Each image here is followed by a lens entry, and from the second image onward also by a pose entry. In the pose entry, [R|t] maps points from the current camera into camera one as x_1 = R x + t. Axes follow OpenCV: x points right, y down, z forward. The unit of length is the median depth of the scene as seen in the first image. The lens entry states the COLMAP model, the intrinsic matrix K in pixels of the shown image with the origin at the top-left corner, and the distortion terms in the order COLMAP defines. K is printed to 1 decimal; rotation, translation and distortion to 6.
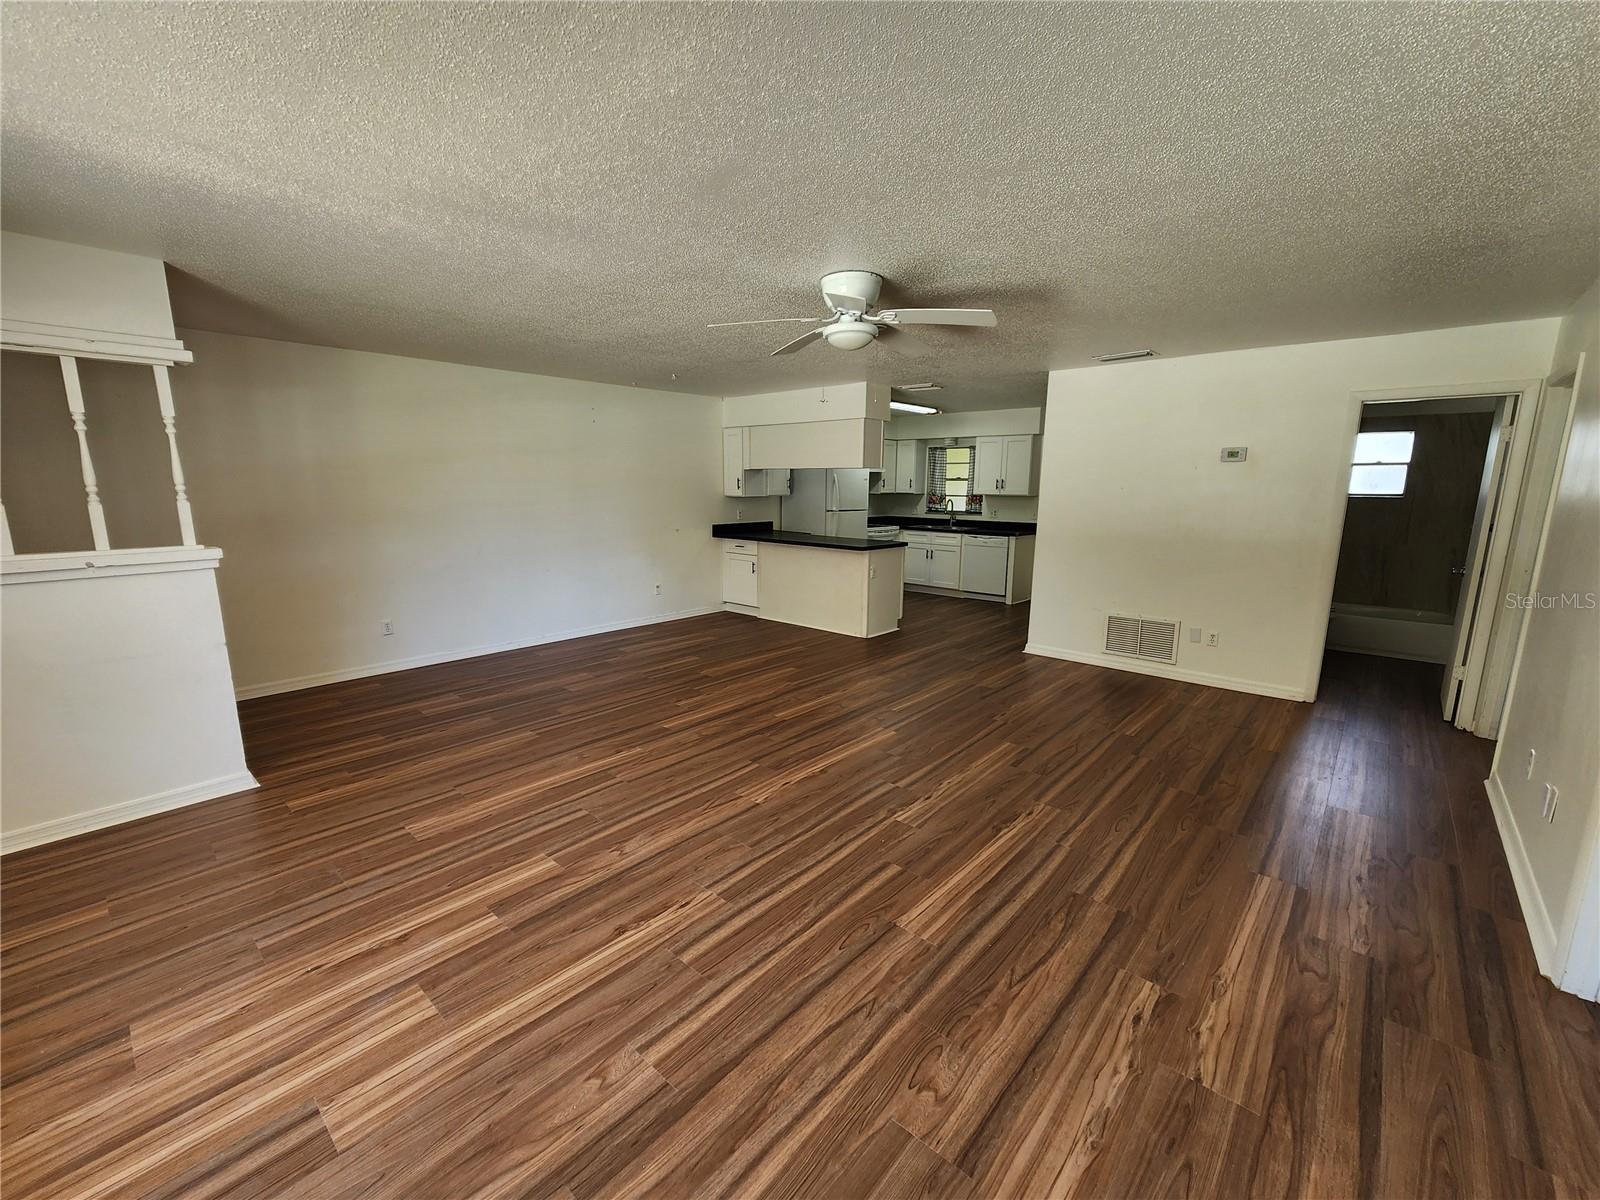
lens RADIAL K [[654.8, 0, 795.1], [0, 654.8, 604.1], [0, 0, 1]] dist [0.000562, 0.000279]
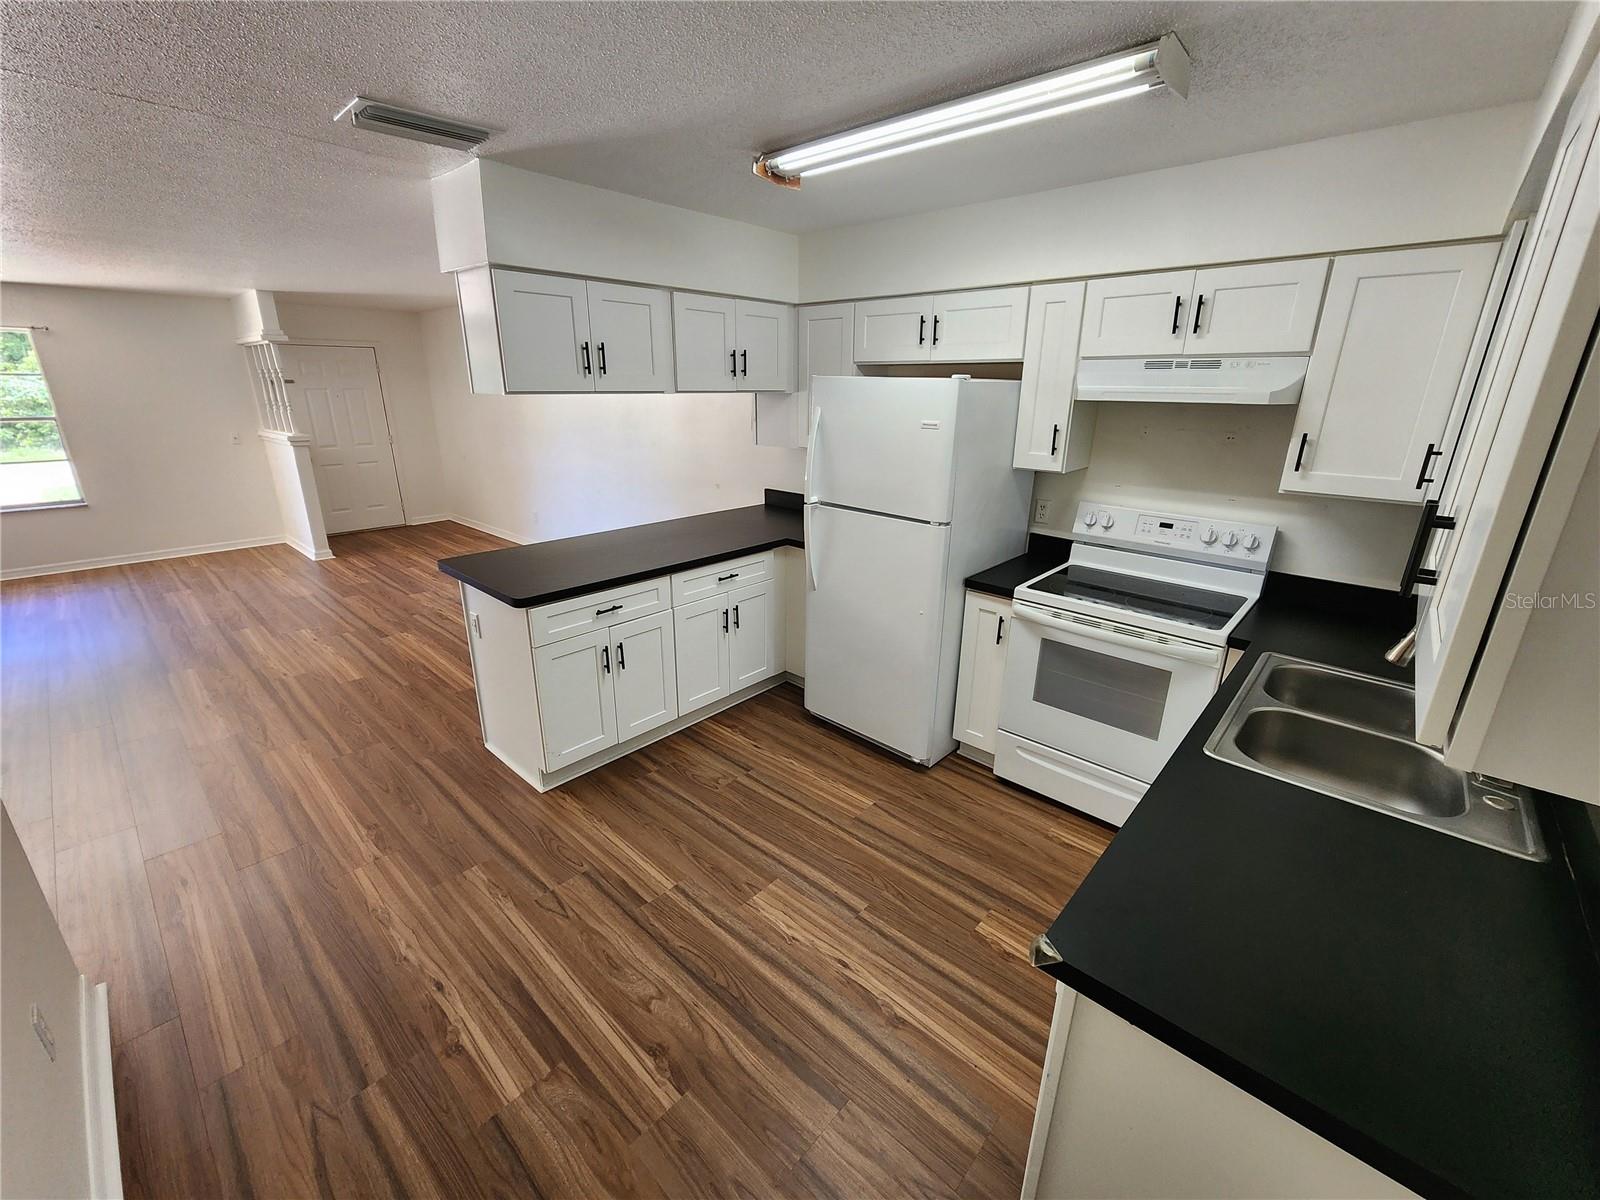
lens RADIAL K [[651.8, 0, 800.0], [0, 651.8, 600.0], [0, 0, 1]] dist [-0.002466, -0.000442]
pose [[-0.002827, 0.308860, -0.951103, 0.826360], [-0.192801, 0.933094, 0.303585, -0.374649], [0.981234, 0.184232, 0.056911, 1.786260]]
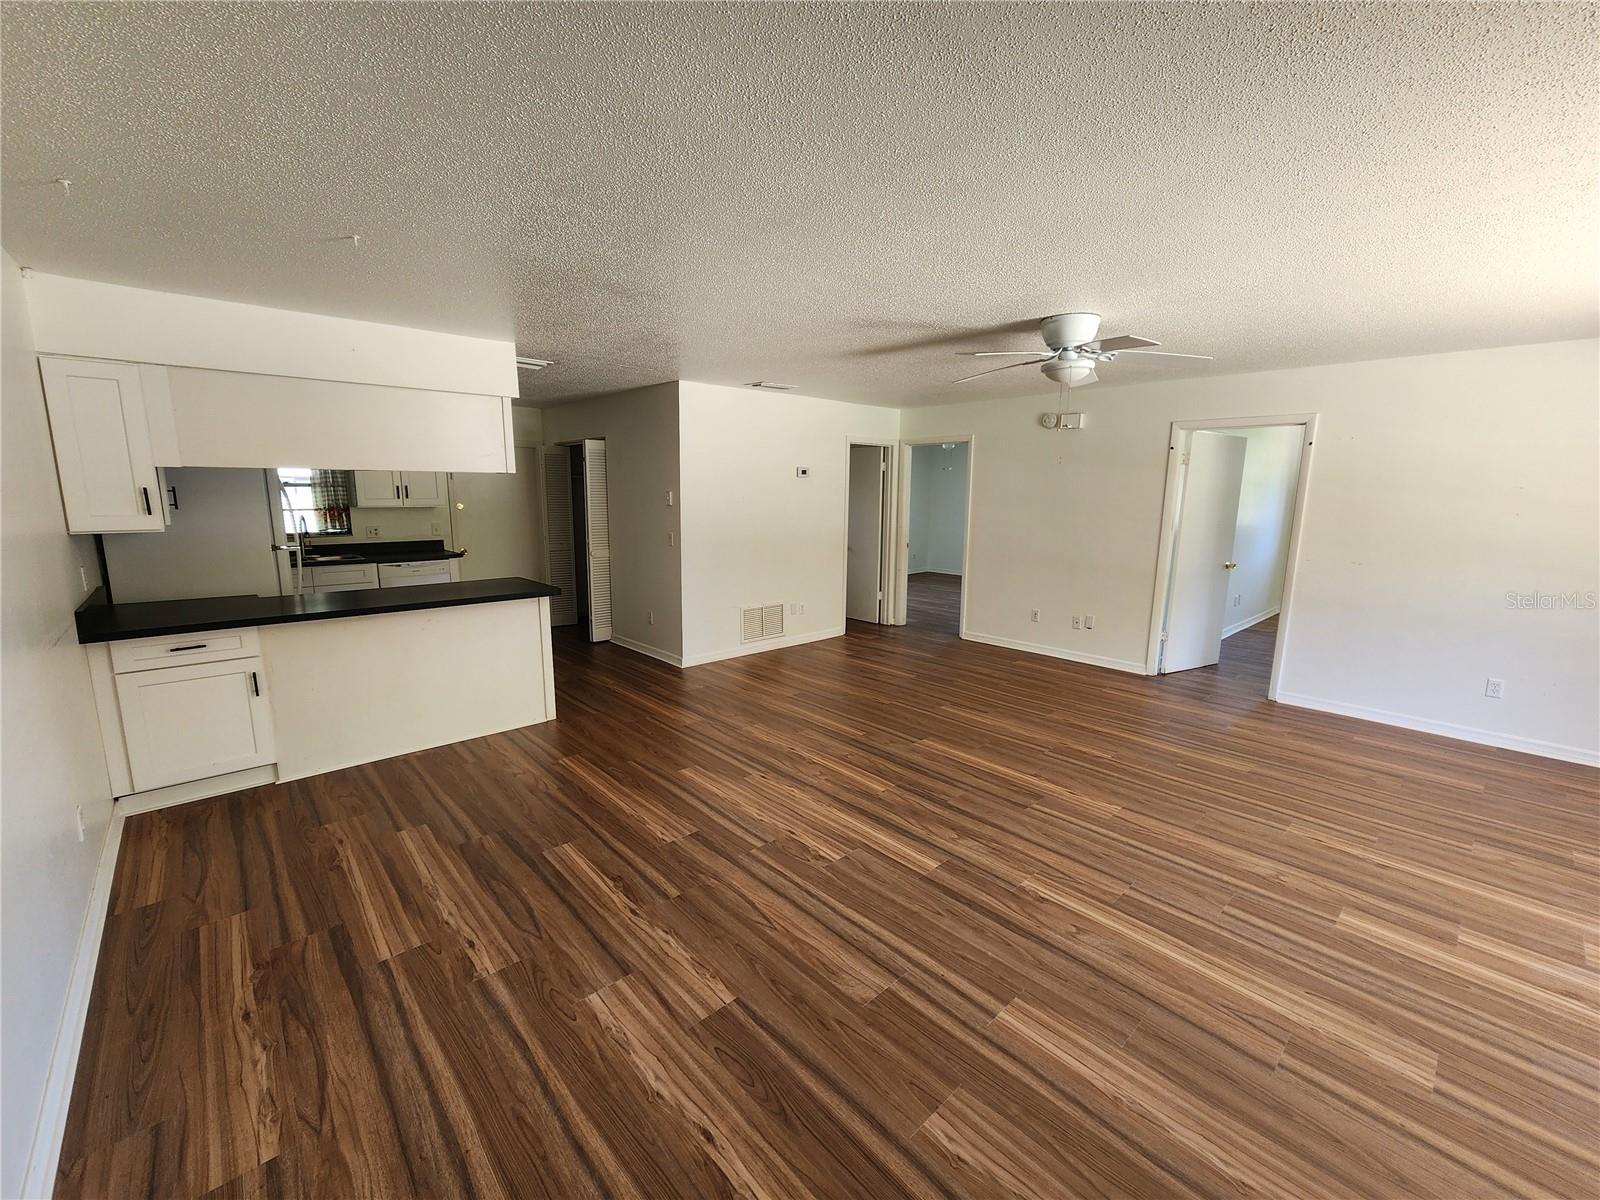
lens RADIAL K [[654.8, 0, 795.1], [0, 654.8, 604.1], [0, 0, 1]] dist [0.000562, 0.000279]
pose [[0.106601, -0.179716, 0.977926, -0.787618], [0.174530, 0.971642, 0.159536, -0.199781], [-0.978864, 0.153671, 0.134944, 0.958776]]
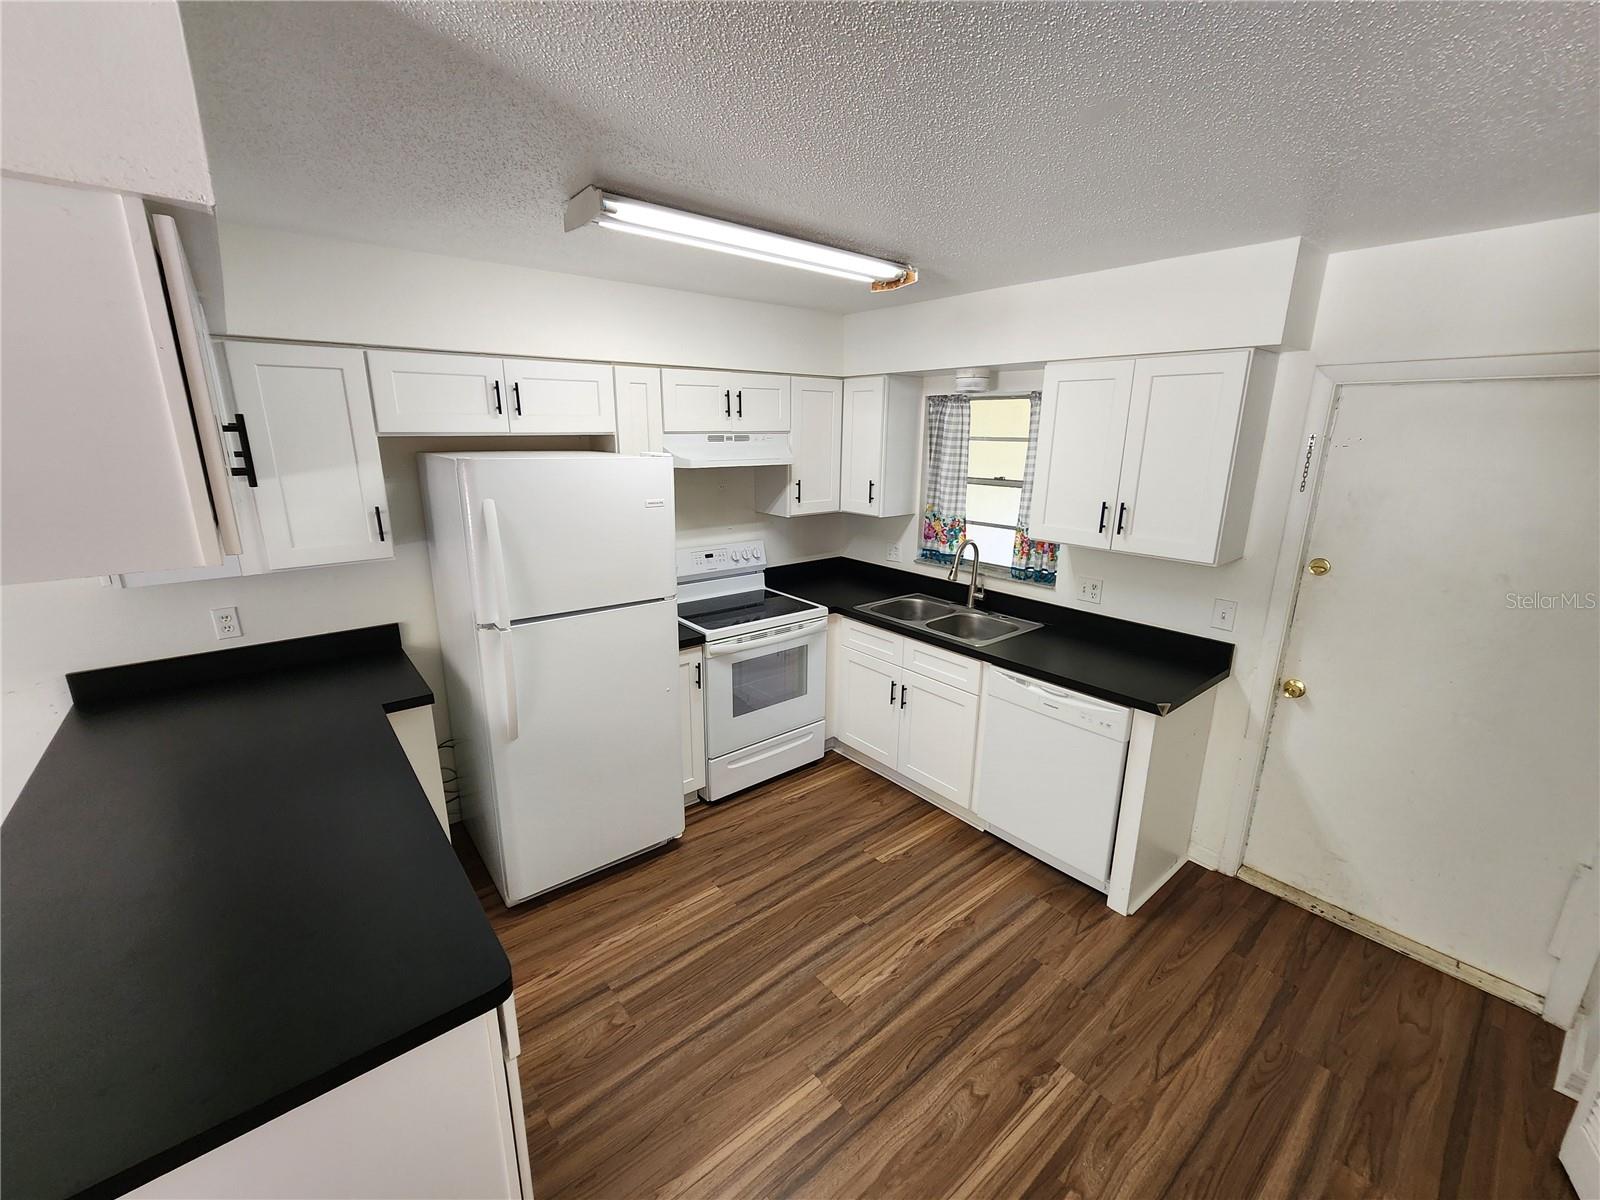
lens RADIAL K [[654.8, 0, 795.1], [0, 654.8, 604.1], [0, 0, 1]] dist [0.000562, 0.000279]
pose [[0.988657, 0.038489, -0.145173, 0.420977], [-0.026910, 0.996359, 0.080898, -0.326486], [0.147759, -0.076074, 0.986093, 1.335978]]
